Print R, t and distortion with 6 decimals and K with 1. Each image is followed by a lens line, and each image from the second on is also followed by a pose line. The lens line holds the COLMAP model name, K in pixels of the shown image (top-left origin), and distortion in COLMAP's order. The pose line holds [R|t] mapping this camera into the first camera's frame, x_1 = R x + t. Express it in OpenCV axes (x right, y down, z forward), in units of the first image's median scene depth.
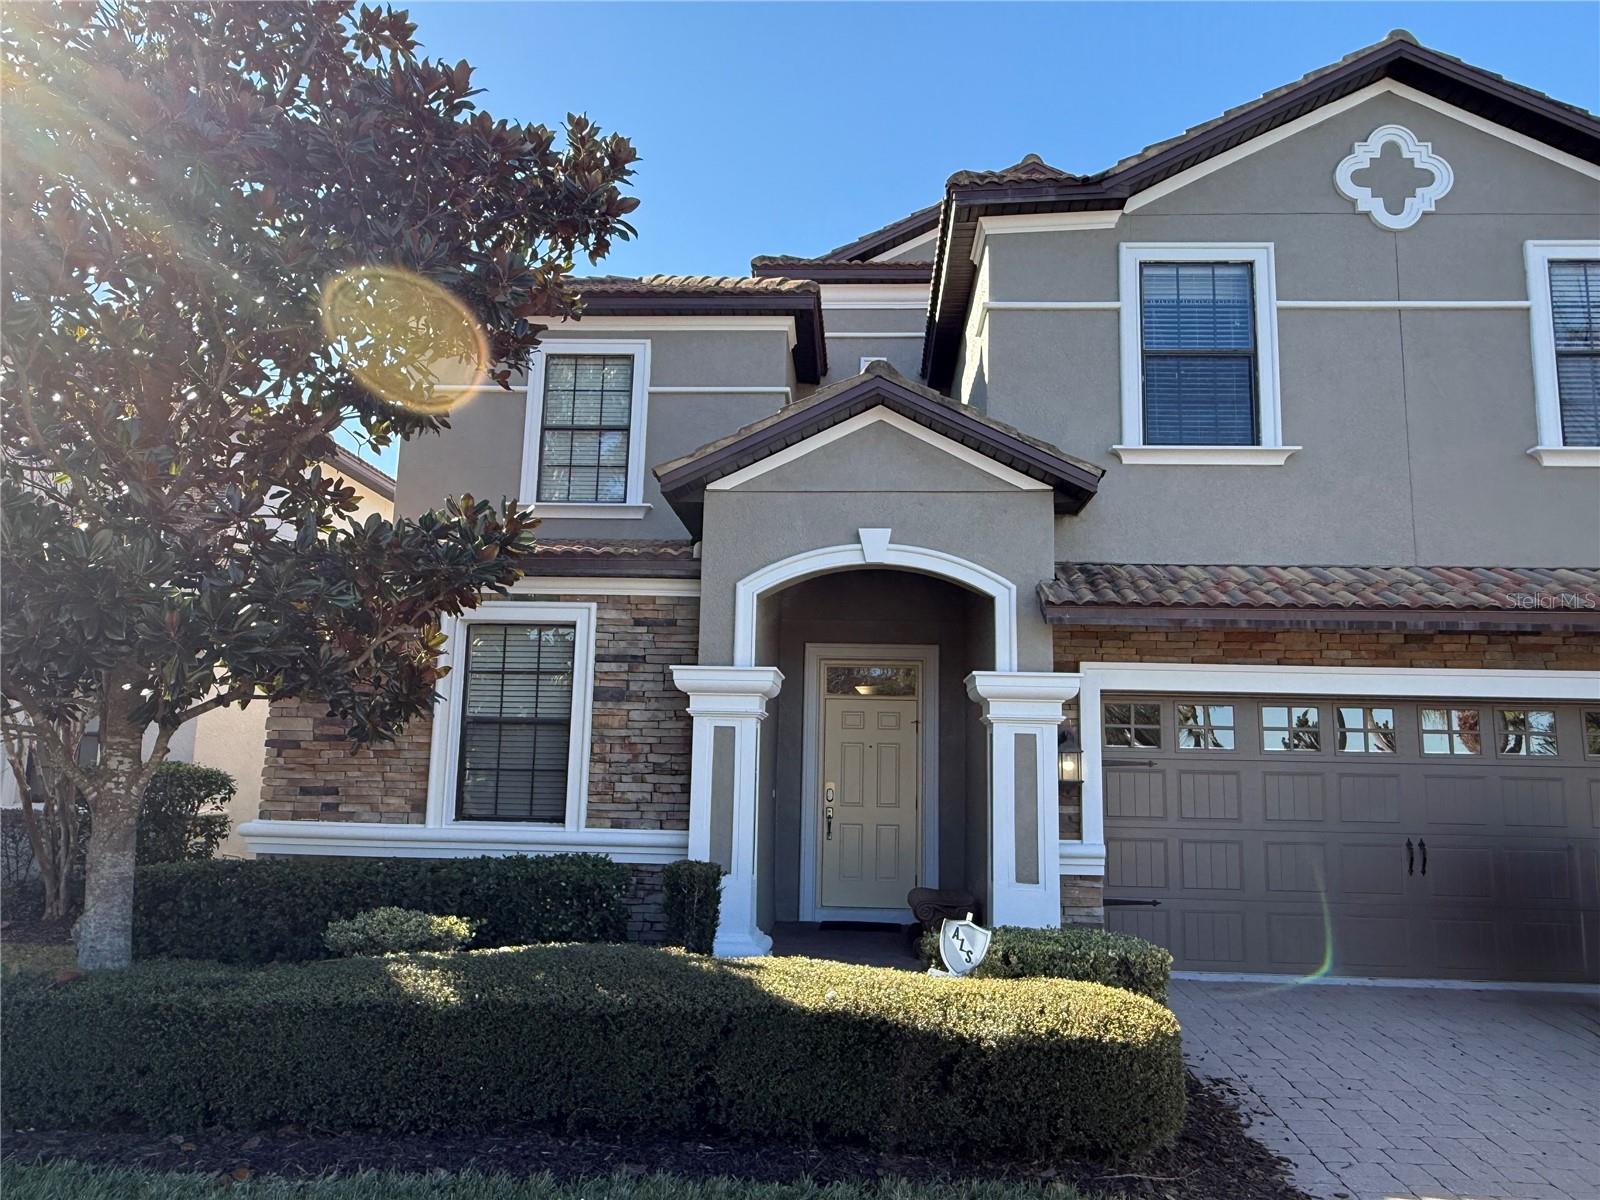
lens RADIAL K [[1146.6, 0, 795.6], [0, 1146.6, 591.5], [0, 0, 1]] dist [0.019907, -0.022465]
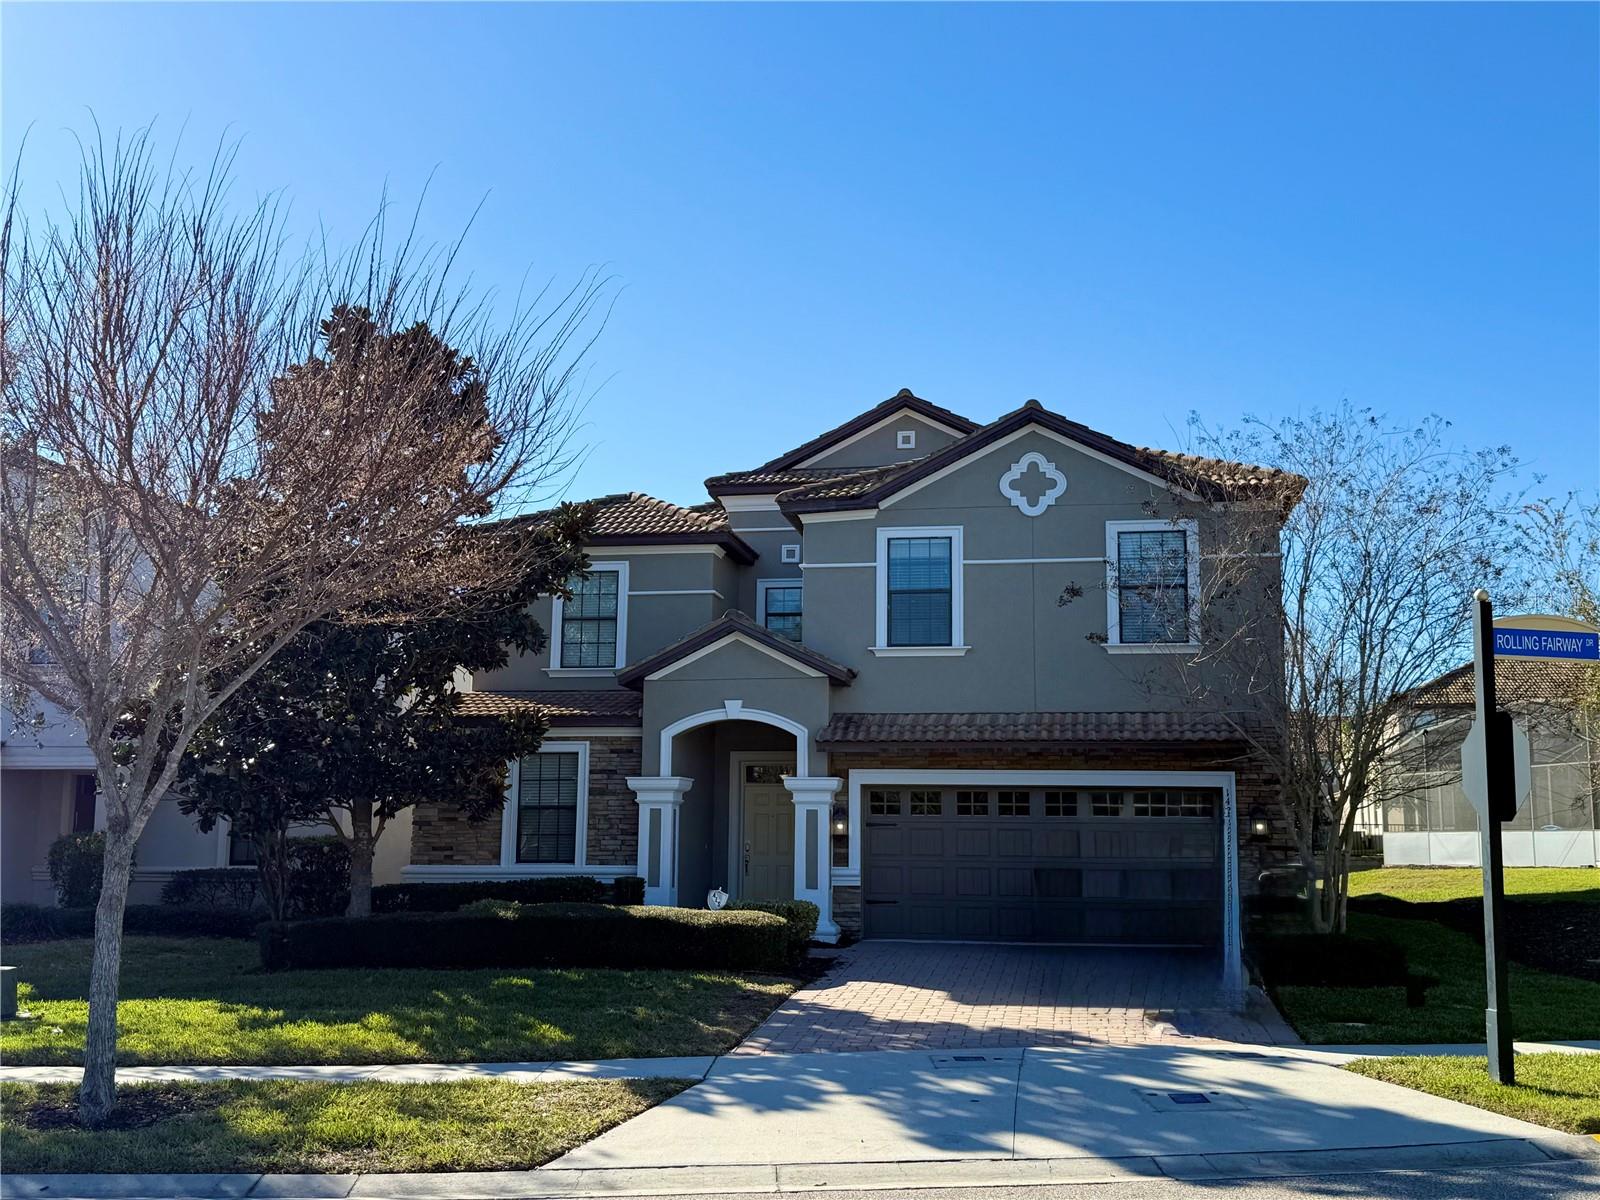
lens RADIAL K [[1610.0, 0, 791.8], [0, 1610.0, 610.0], [0, 0, 1]] dist [0.189914, 0.000000]
pose [[0.992947, -0.031079, -0.114409, 0.451893], [0.032455, 0.999421, 0.010184, -0.217018], [0.114026, -0.013826, 0.993382, -1.527637]]
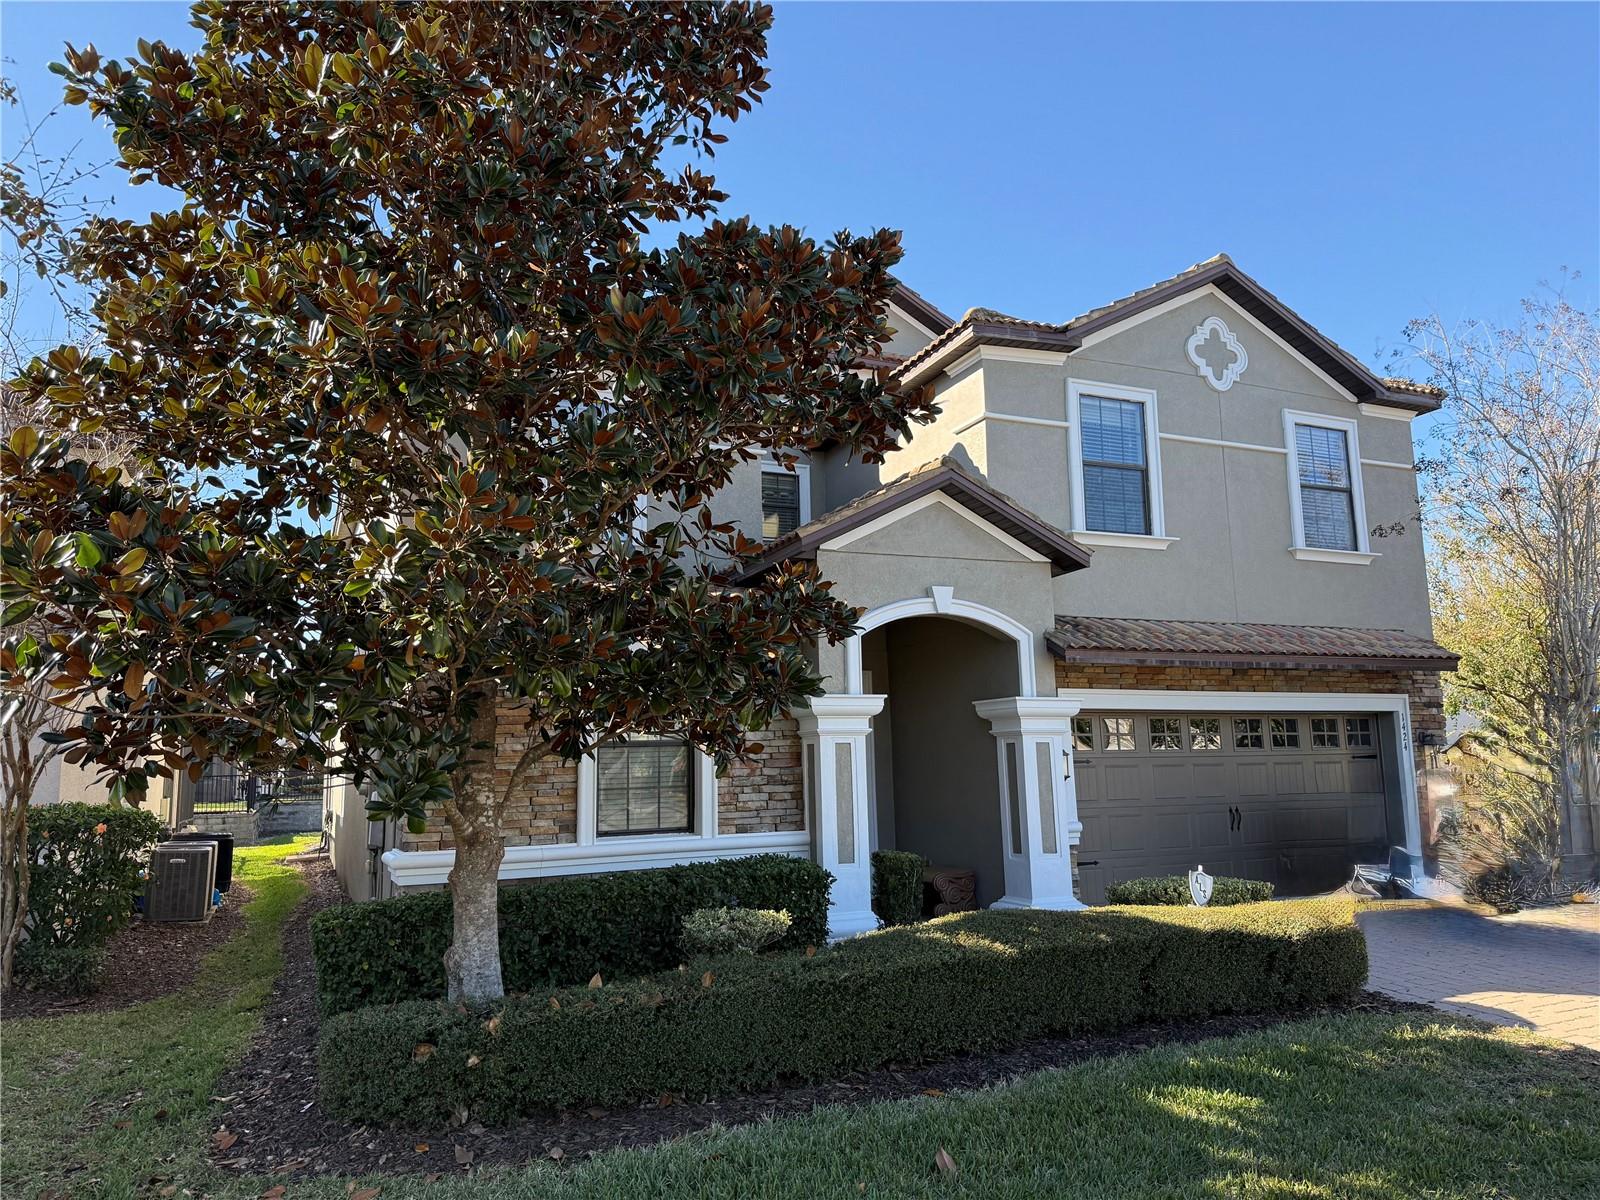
lens RADIAL K [[1146.6, 0, 803.9], [0, 1146.6, 607.1], [0, 0, 1]] dist [0.019907, -0.022465]
pose [[0.886162, 0.026233, 0.462633, -0.636229], [-0.030514, 0.999533, 0.001772, -0.027808], [-0.462370, -0.015687, 0.886548, -0.054941]]
